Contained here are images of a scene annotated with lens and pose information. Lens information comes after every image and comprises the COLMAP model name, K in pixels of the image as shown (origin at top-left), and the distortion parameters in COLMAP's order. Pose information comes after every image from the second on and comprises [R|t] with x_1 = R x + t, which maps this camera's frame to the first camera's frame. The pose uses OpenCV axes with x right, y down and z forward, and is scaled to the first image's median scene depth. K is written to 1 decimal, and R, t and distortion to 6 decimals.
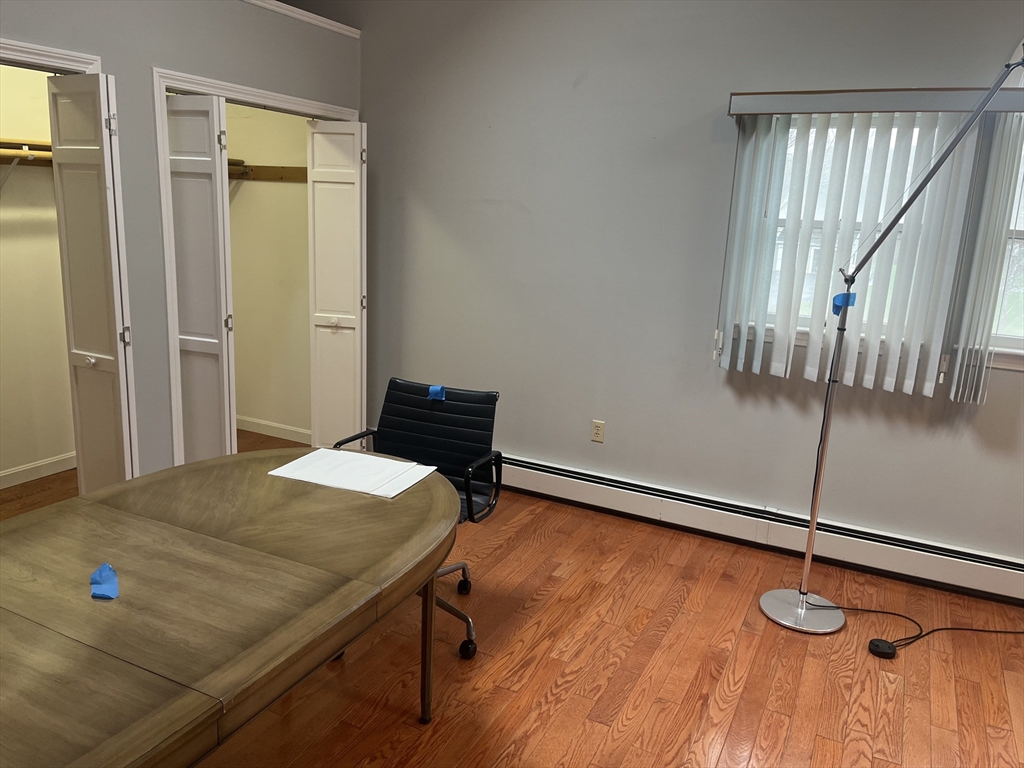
lens RADIAL K [[776.4, 0, 507.6], [0, 776.4, 379.8], [0, 0, 1]] dist [0.077635, -0.092018]
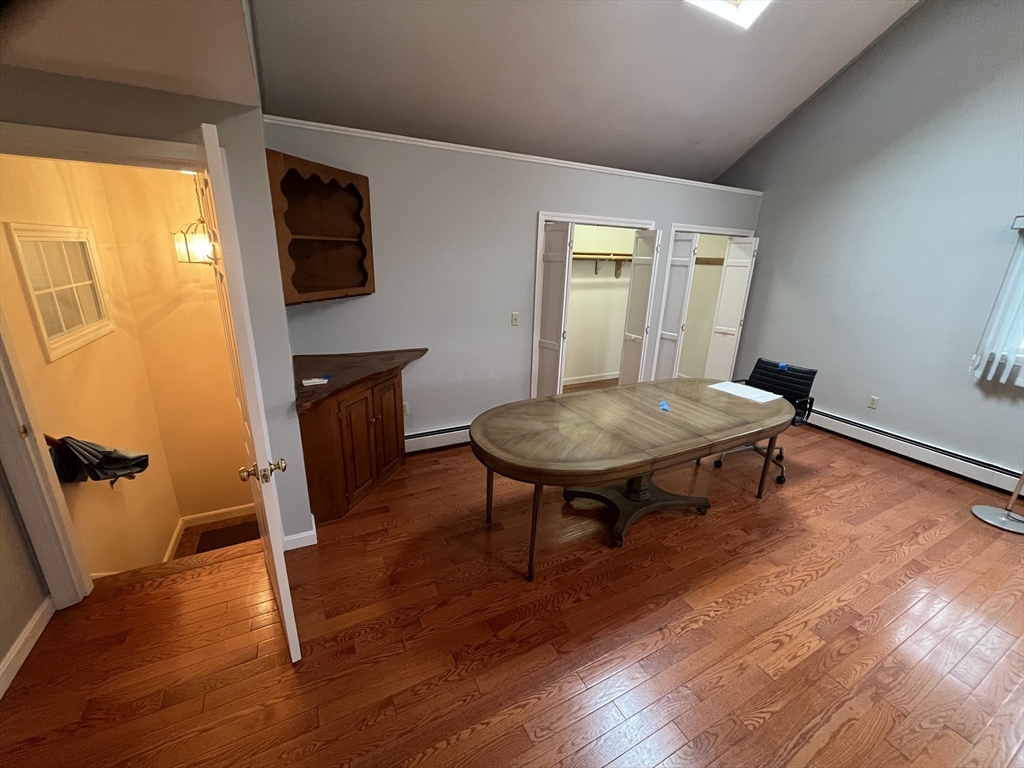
lens RADIAL K [[412.7, 0, 513.5], [0, 412.7, 382.1], [0, 0, 1]] dist [-0.002129, -0.000261]
pose [[0.813149, 0.155648, -0.560859, -0.047670], [-0.124800, 0.987796, 0.093191, 0.043814], [0.568519, -0.005783, 0.822650, -0.371463]]
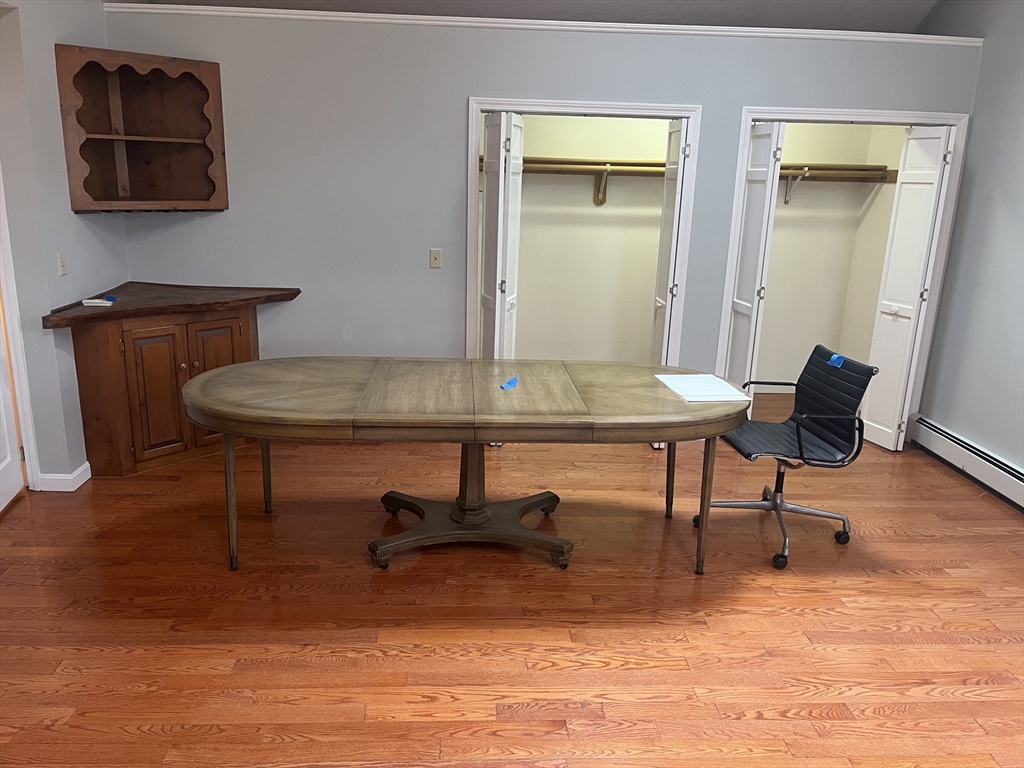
lens RADIAL K [[776.4, 0, 507.6], [0, 776.4, 379.8], [0, 0, 1]] dist [0.077635, -0.092018]
pose [[0.495622, 0.192338, -0.846974, 0.639063], [-0.198813, 0.974403, 0.104937, 0.018421], [0.845478, 0.116380, 0.521175, -0.035344]]
